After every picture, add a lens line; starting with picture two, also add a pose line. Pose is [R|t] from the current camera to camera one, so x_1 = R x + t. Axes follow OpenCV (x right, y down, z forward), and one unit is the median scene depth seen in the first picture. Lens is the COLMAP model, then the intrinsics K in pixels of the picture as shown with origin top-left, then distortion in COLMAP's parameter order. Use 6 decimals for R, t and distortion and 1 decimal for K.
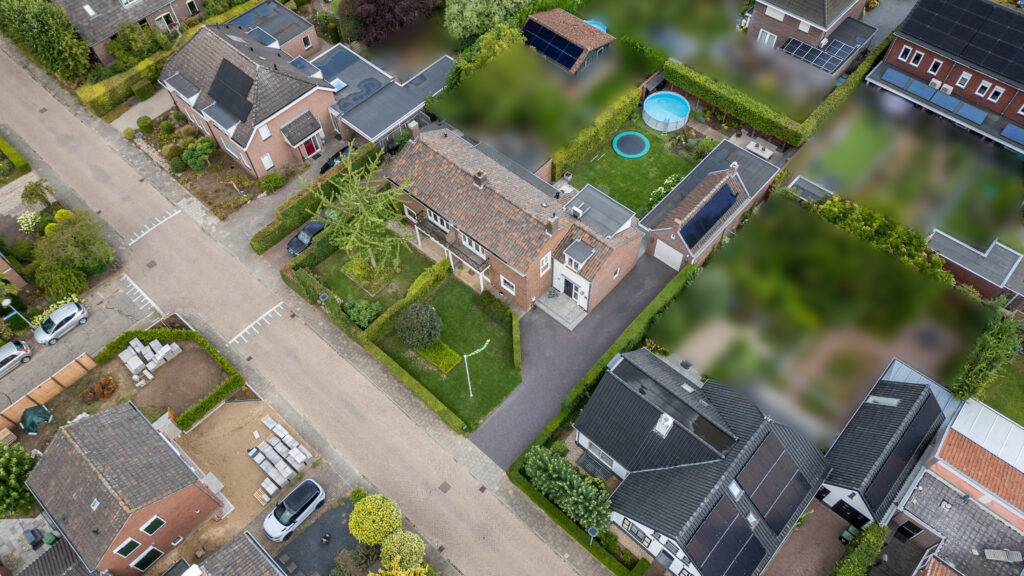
lens RADIAL K [[715.6, 0, 512.0], [0, 715.6, 288.0], [0, 0, 1]] dist [0.073383, -0.076089]
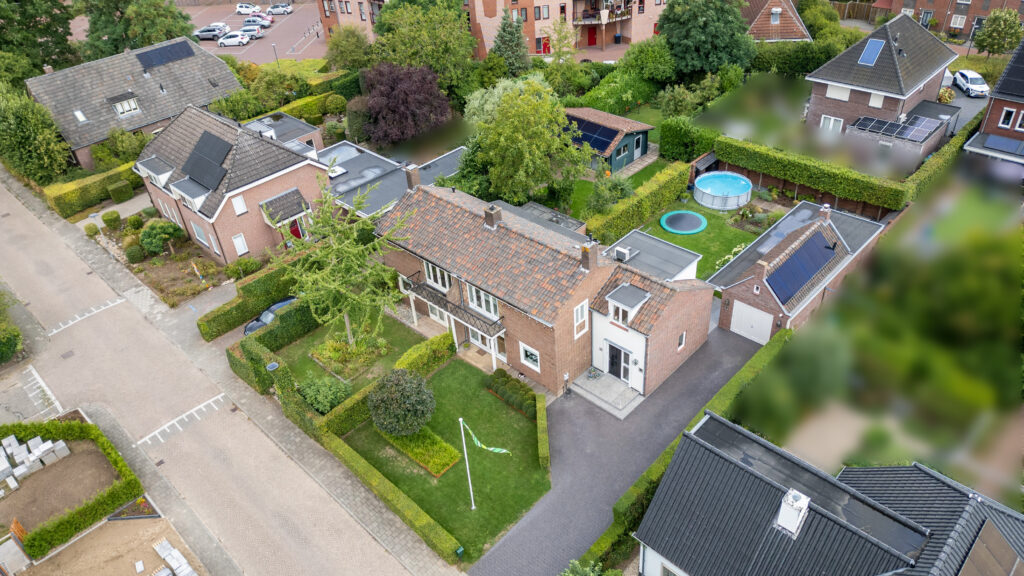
lens RADIAL K [[715.6, 0, 512.0], [0, 715.6, 288.0], [0, 0, 1]] dist [0.073383, -0.076089]
pose [[0.998714, -0.013836, -0.048767, 0.012075], [-0.003689, 0.939637, -0.342153, 0.173274], [0.050557, 0.341893, 0.938378, 0.293589]]
